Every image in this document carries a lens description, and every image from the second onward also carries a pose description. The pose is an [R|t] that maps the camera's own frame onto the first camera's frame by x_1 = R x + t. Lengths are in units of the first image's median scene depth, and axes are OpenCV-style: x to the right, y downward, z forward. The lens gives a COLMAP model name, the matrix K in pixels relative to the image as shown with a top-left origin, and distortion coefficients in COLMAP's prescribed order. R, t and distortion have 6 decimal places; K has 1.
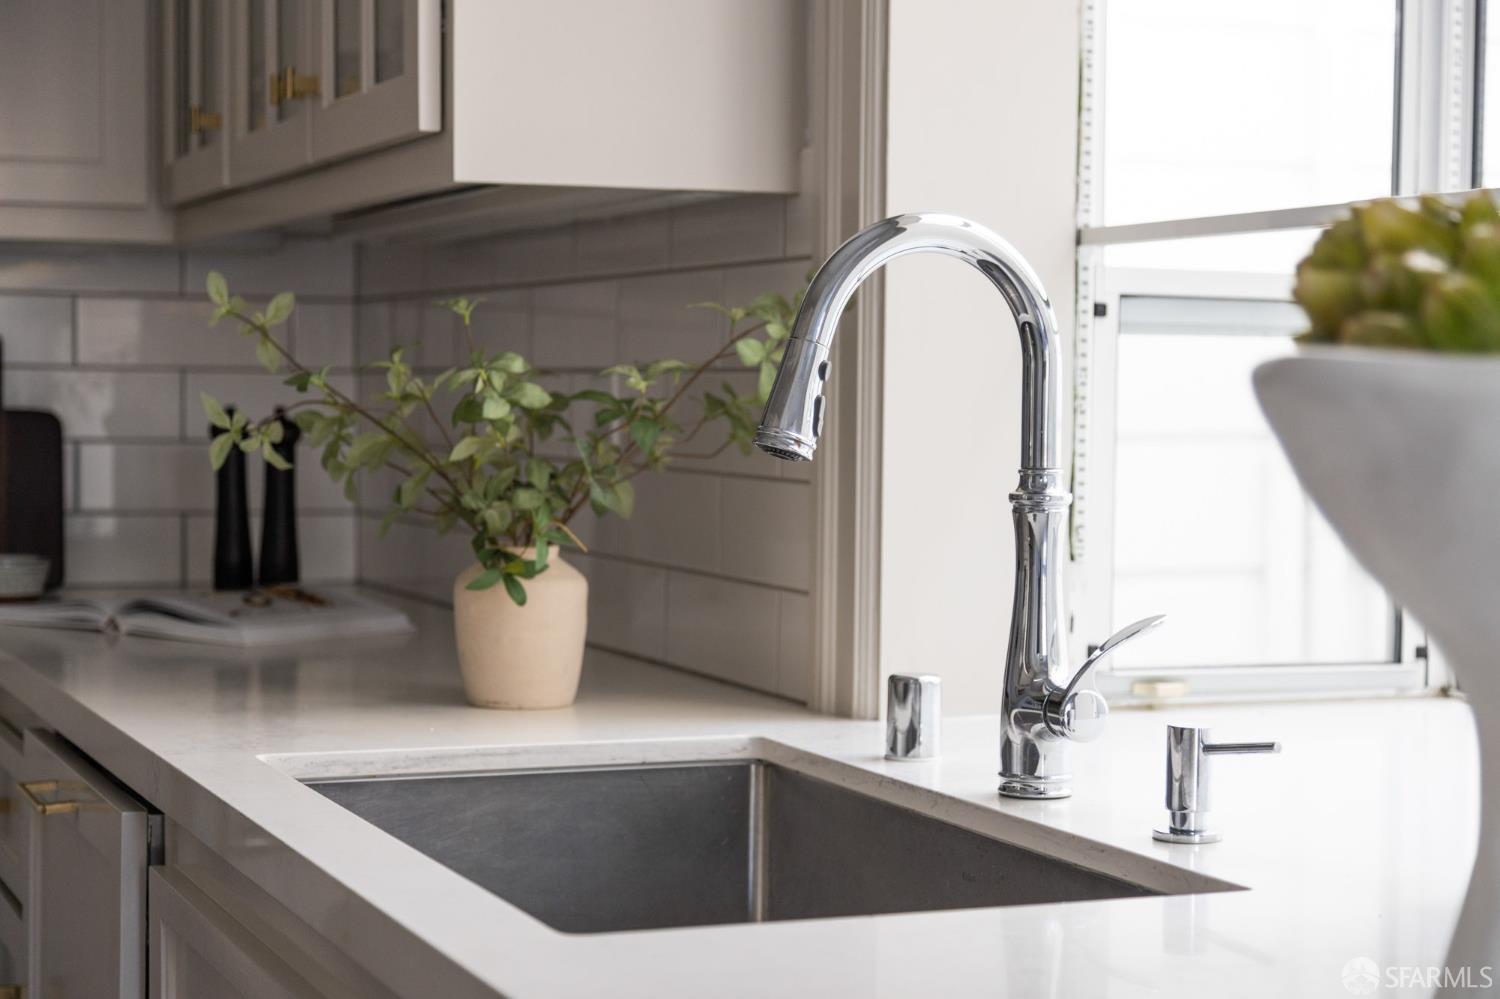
lens RADIAL K [[2788.1, 0, 744.4], [0, 2788.1, 494.4], [0, 0, 1]] dist [0.004958, 0.000000]
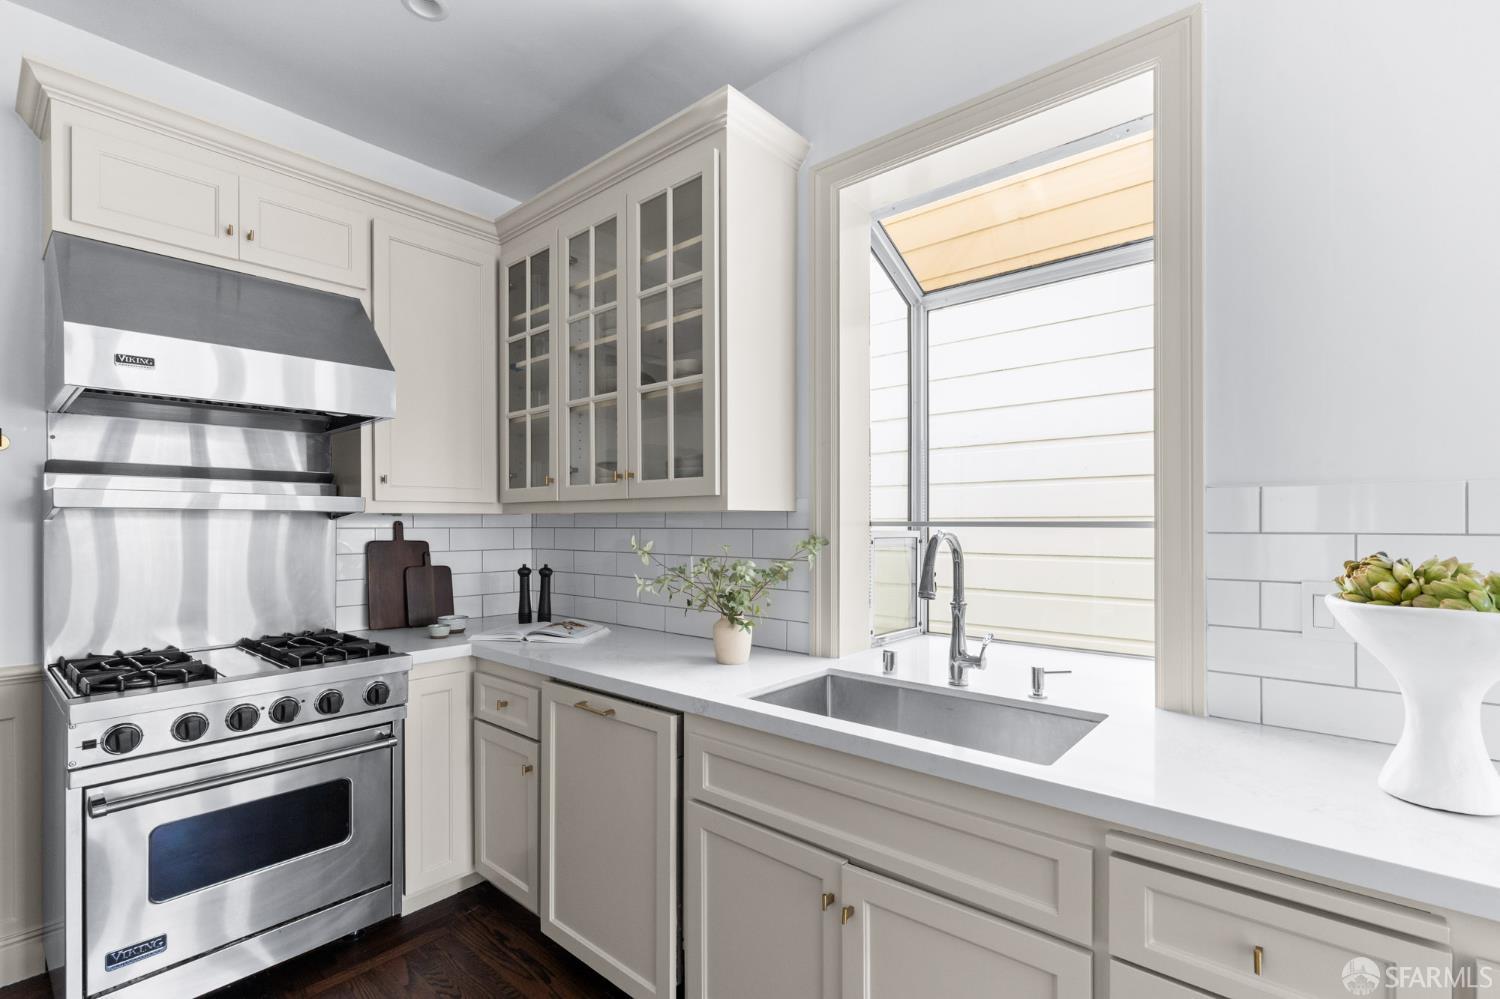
lens RADIAL K [[682.8, 0, 767.6], [0, 682.8, 519.9], [0, 0, 1]] dist [0.001529, 0.001024]
pose [[0.891257, -0.006250, 0.453456, -0.430150], [0.027025, 0.998860, -0.039350, -0.065394], [-0.452693, 0.047326, 0.890410, 0.238581]]
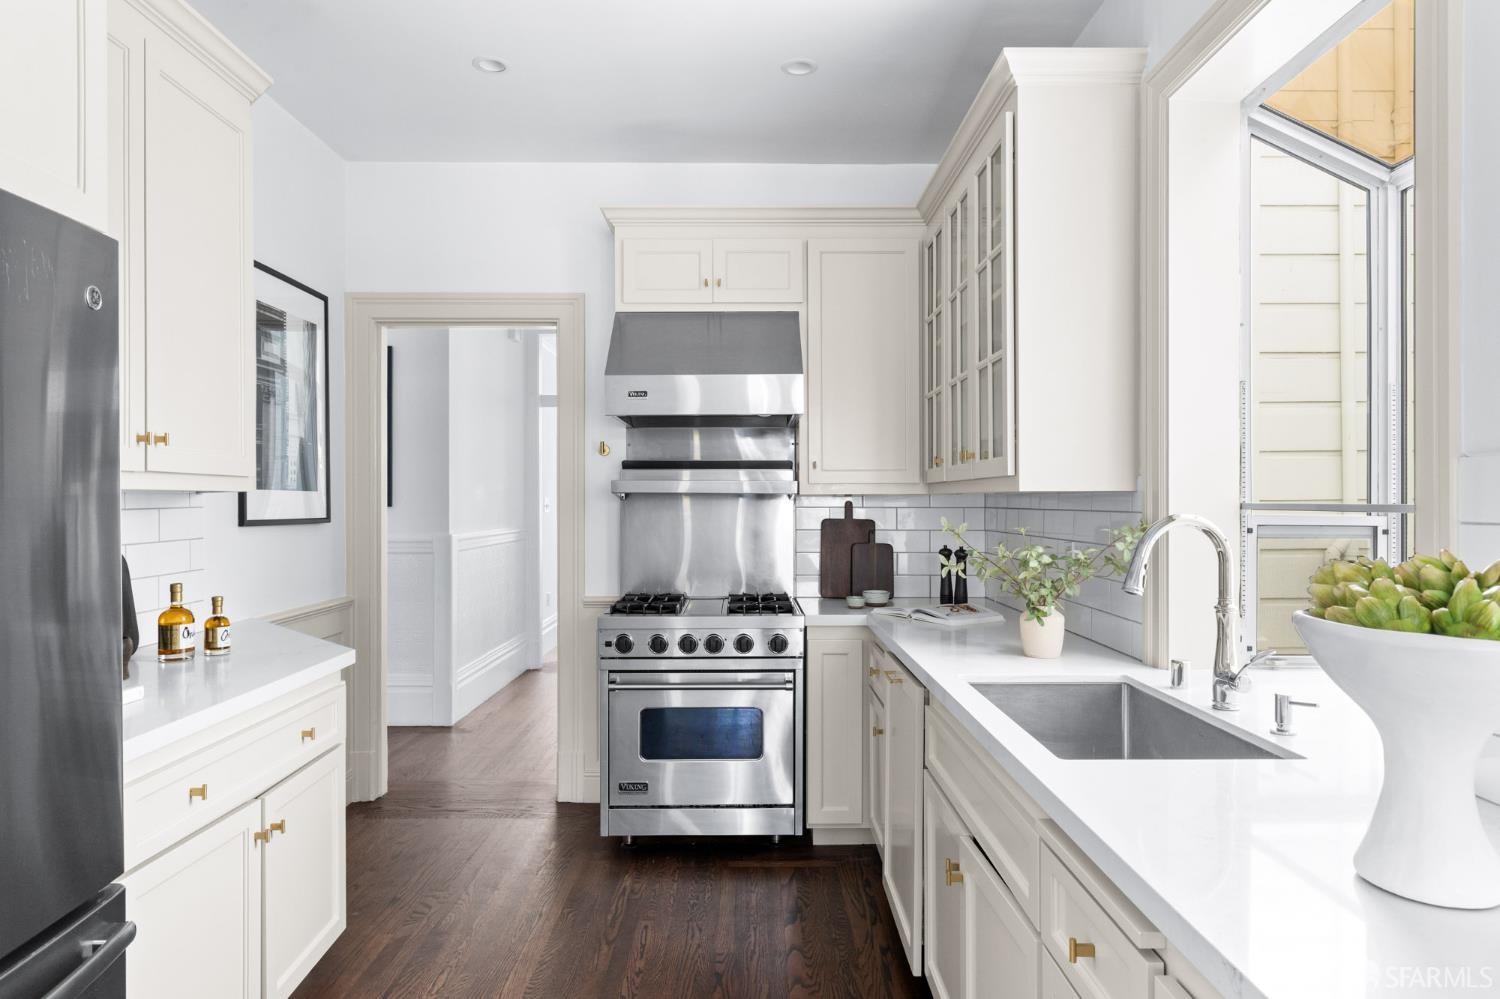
lens RADIAL K [[909.3, 0, 753.1], [0, 909.3, 495.0], [0, 0, 1]] dist [-0.000120, -0.004435]
pose [[0.927515, -0.009474, -0.373665, 0.001545], [-0.009229, 0.998794, -0.048231, -0.054227], [0.373671, 0.048183, 0.926309, -0.071221]]
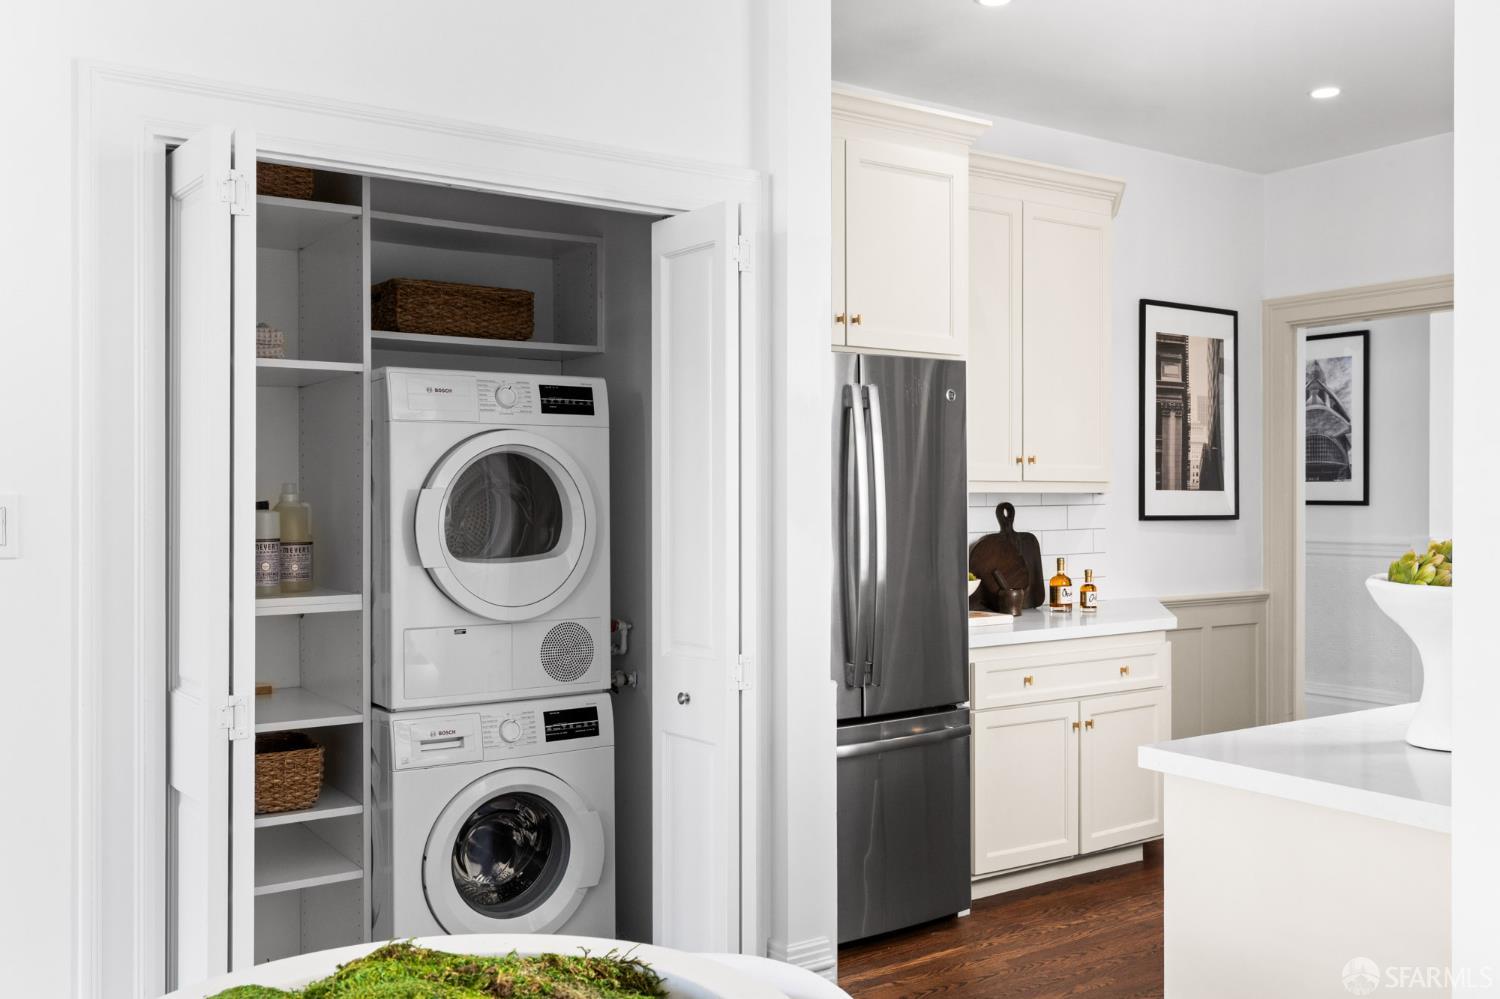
lens RADIAL K [[1282.7, 0, 755.6], [0, 1282.7, 497.0], [0, 0, 1]] dist [-0.002969, -0.000172]
pose [[0.192728, -0.002747, -0.981248, 0.925133], [-0.044493, 0.998943, -0.011536, -0.050175], [0.980243, 0.045882, 0.192403, -0.238044]]
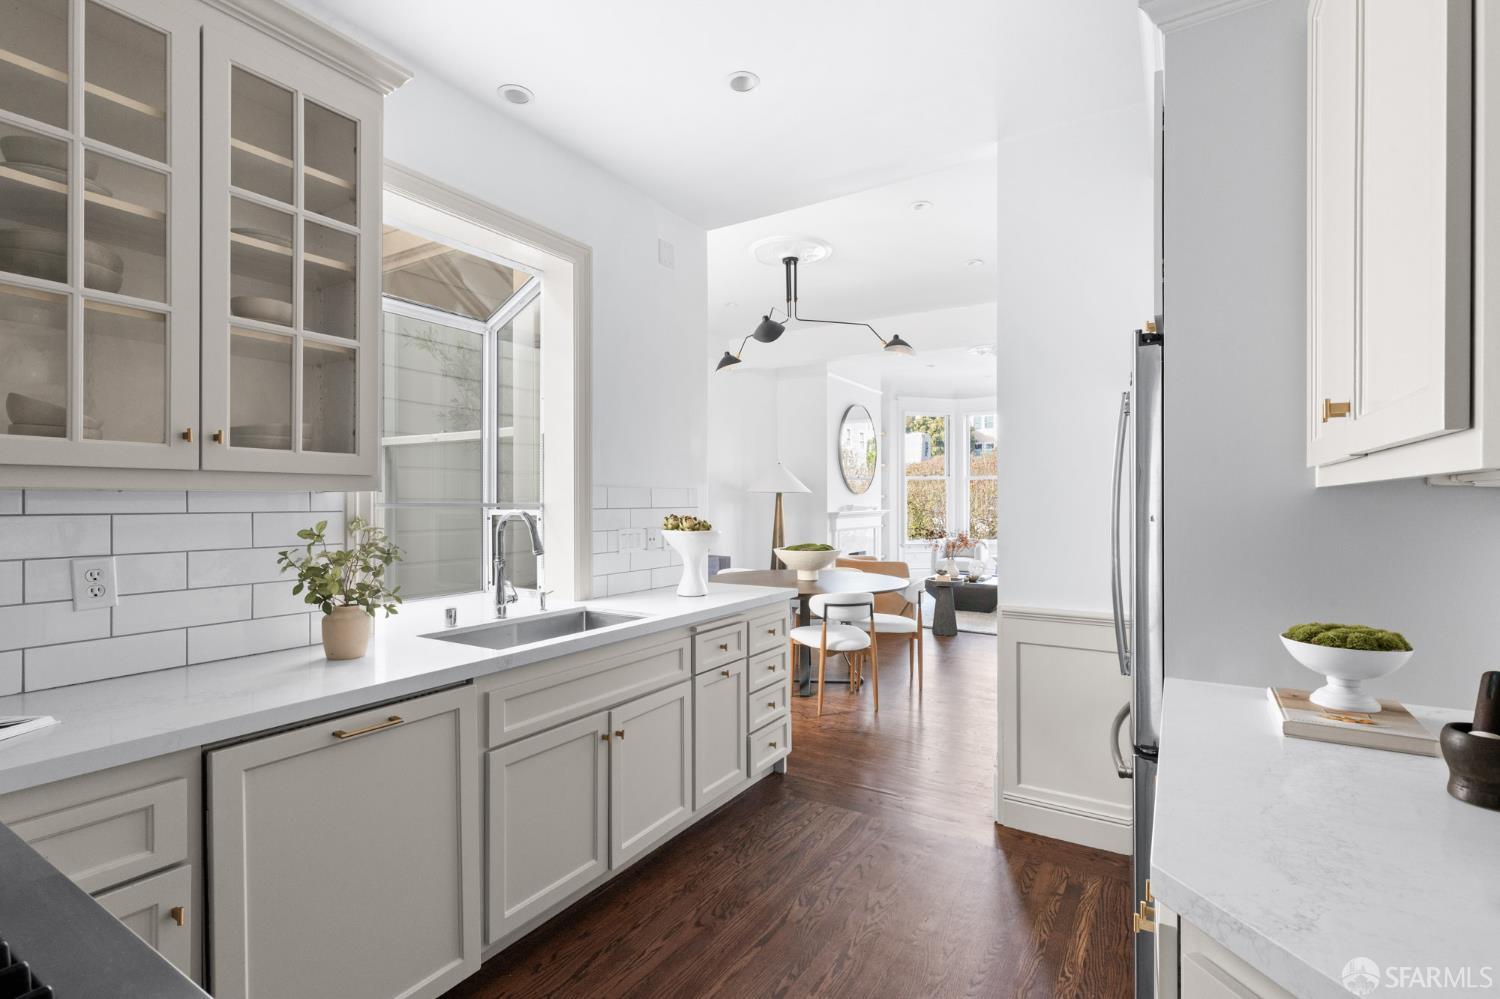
lens RADIAL K [[682.8, 0, 743.3], [0, 682.8, 502.0], [0, 0, 1]] dist [0.001529, 0.001024]
pose [[-0.573705, -0.007020, 0.819032, -0.981676], [0.031577, 0.999030, 0.030681, -0.109686], [-0.818453, 0.043465, -0.572927, 1.091238]]
